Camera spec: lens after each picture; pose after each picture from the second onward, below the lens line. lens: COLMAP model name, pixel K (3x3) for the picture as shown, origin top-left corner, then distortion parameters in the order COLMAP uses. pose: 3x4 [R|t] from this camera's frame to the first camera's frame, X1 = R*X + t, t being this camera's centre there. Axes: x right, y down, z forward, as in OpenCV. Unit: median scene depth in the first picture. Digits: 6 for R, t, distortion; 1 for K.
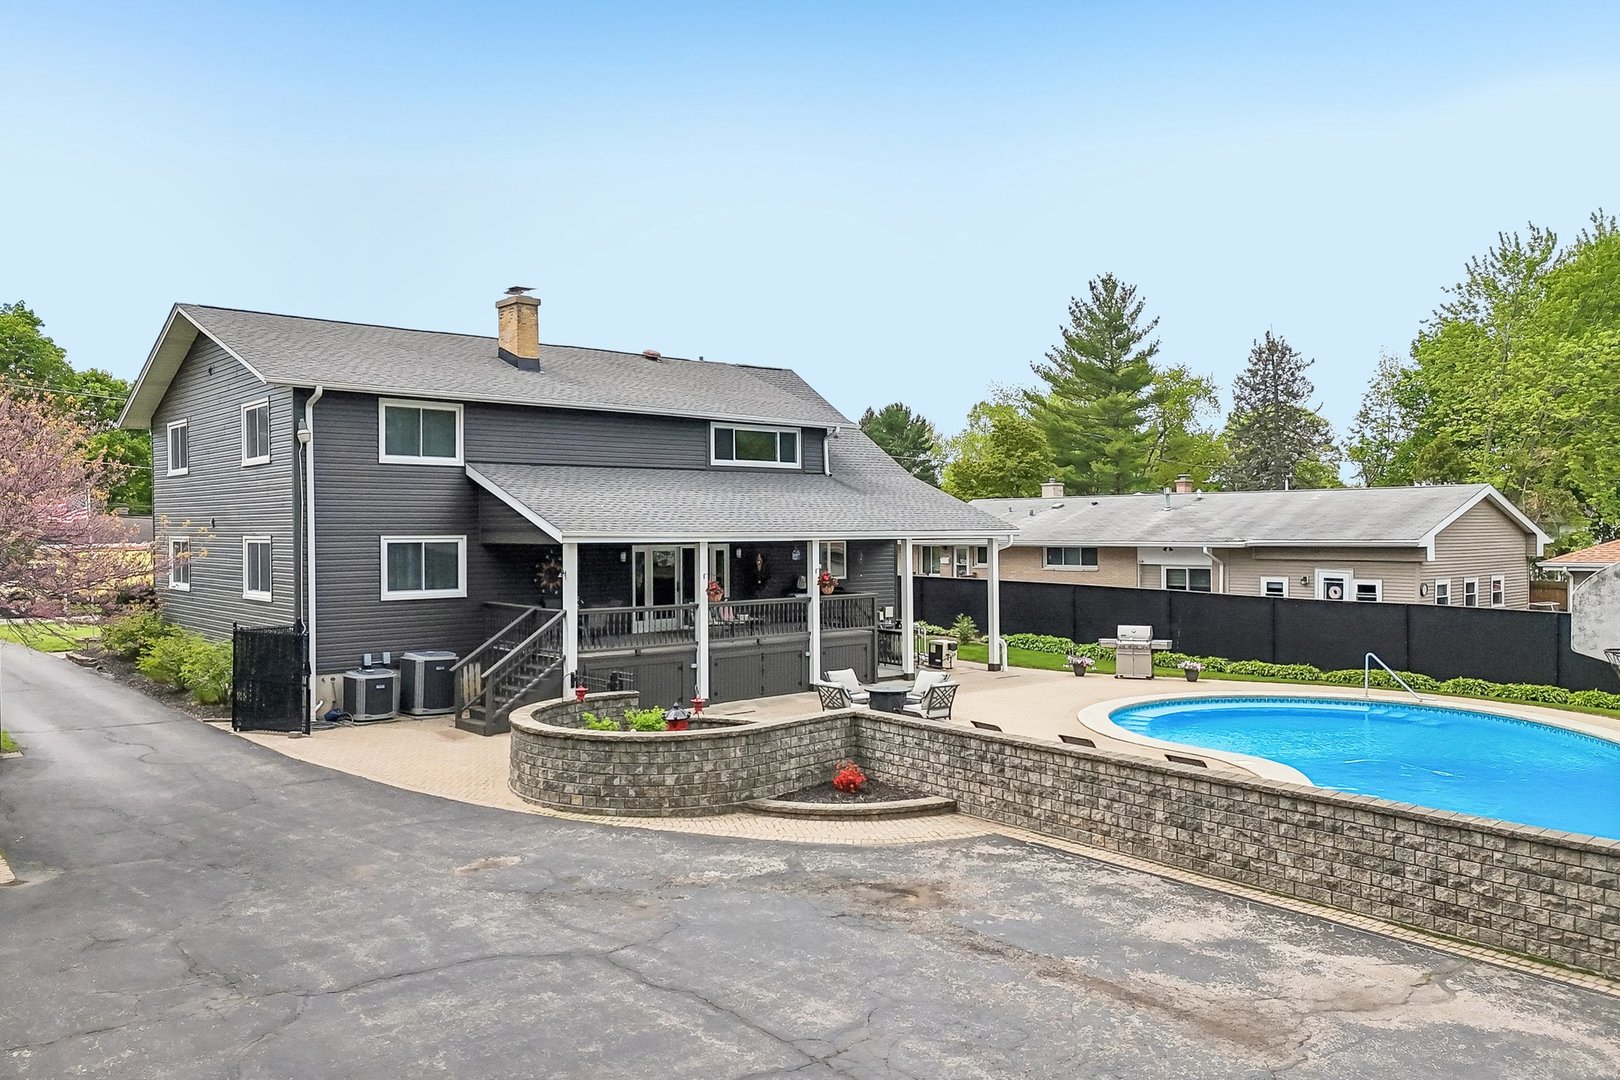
lens RADIAL K [[1187.2, 0, 801.7], [0, 1187.2, 536.7], [0, 0, 1]] dist [0.112204, -0.148805]
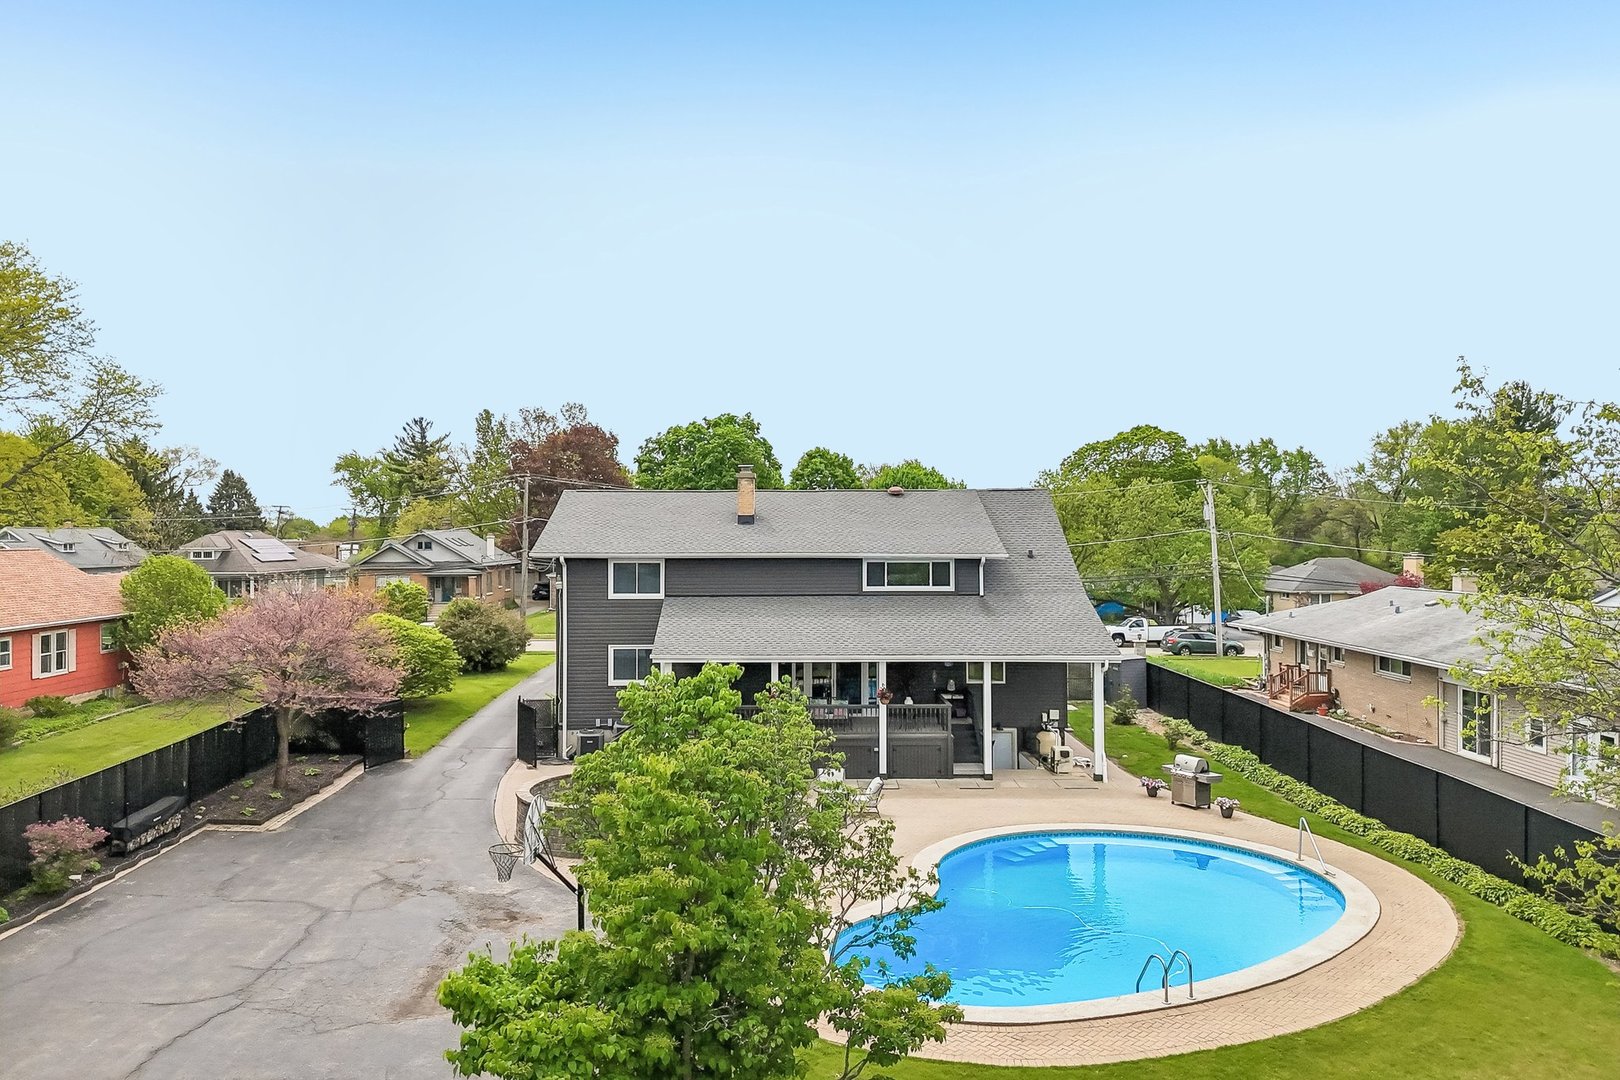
lens RADIAL K [[1187.2, 0, 801.7], [0, 1187.2, 536.7], [0, 0, 1]] dist [0.112204, -0.148805]
pose [[0.766131, 0.005356, -0.642662, 0.857023], [-0.004889, 0.999985, 0.002505, -0.149139], [0.642666, 0.001223, 0.766146, -0.042014]]
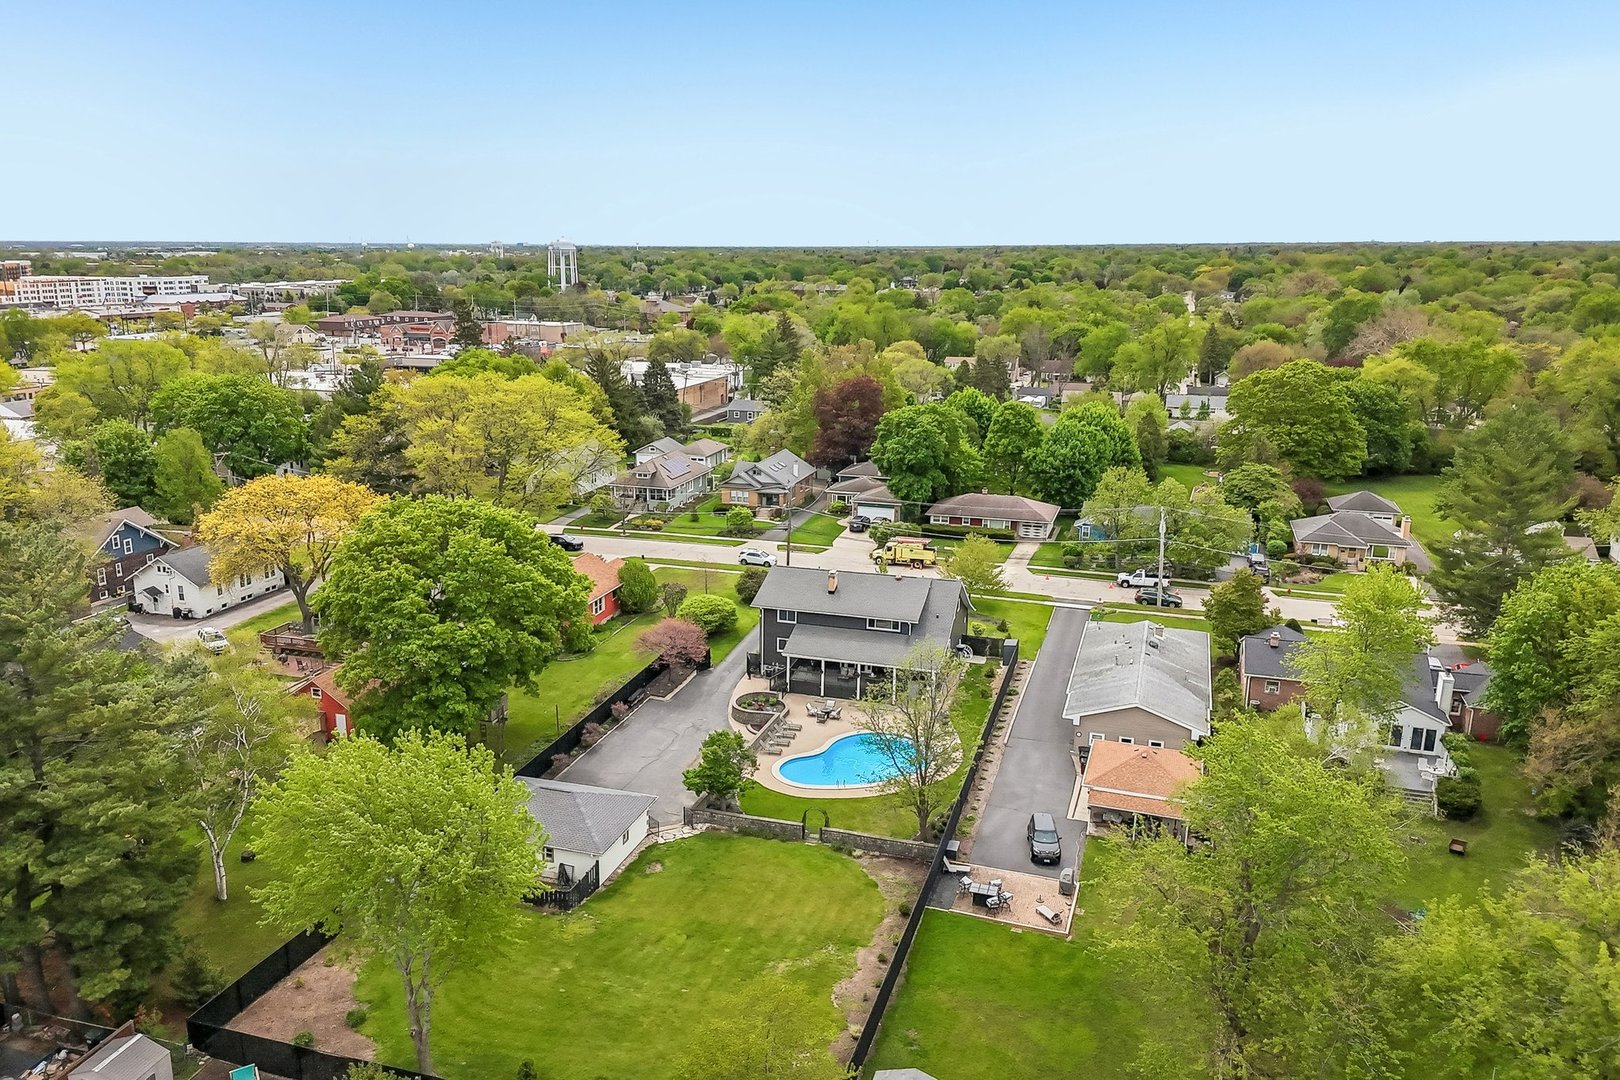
lens RADIAL K [[1187.2, 0, 801.7], [0, 1187.2, 536.7], [0, 0, 1]] dist [0.112204, -0.148805]
pose [[0.521585, 0.207057, -0.827694, 3.231194], [-0.012605, 0.971870, 0.235182, -1.387411], [0.853106, -0.112234, 0.509522, -1.103966]]
